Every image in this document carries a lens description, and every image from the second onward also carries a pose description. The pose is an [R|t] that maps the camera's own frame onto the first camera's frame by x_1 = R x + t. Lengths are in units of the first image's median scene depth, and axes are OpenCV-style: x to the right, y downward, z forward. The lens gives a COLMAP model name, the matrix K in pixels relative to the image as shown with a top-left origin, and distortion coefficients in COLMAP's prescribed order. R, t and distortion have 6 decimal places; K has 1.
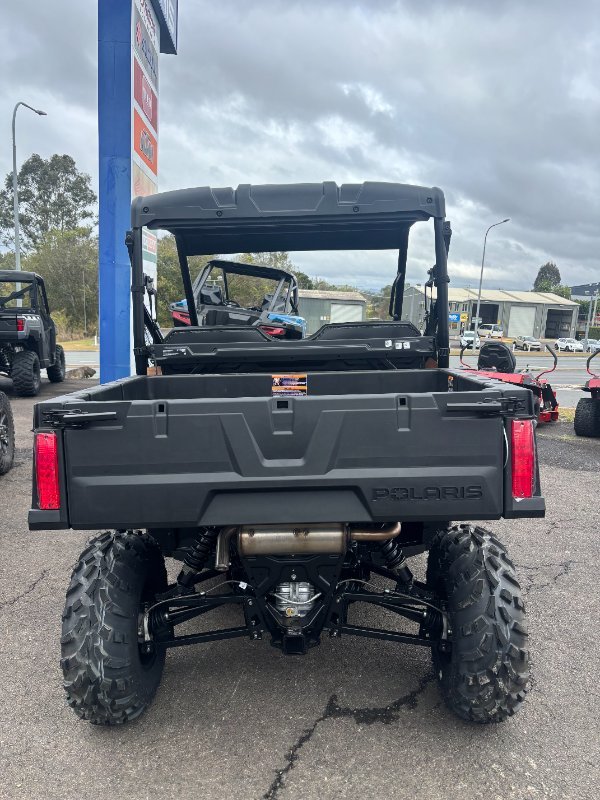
lens RADIAL K [[607.4, 0, 303.7], [0, 607.4, 406.5], [0, 0, 1]] dist [0.040888, -0.027505]
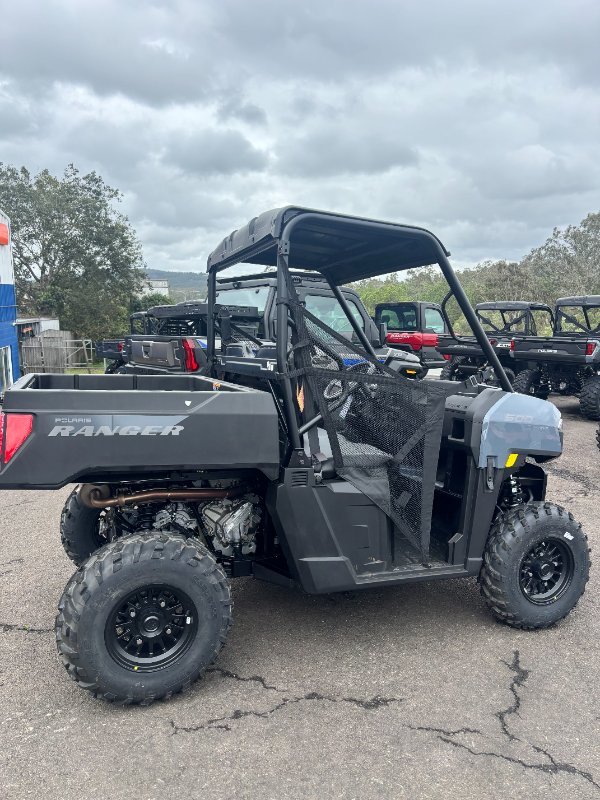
lens RADIAL K [[607.4, 0, 311.3], [0, 607.4, 384.5], [0, 0, 1]] dist [0.040888, -0.027505]
pose [[0.372672, 0.091008, -0.923489, 1.138622], [-0.159697, 0.986622, 0.032785, -0.117253], [0.914118, 0.135260, 0.382220, 0.672670]]
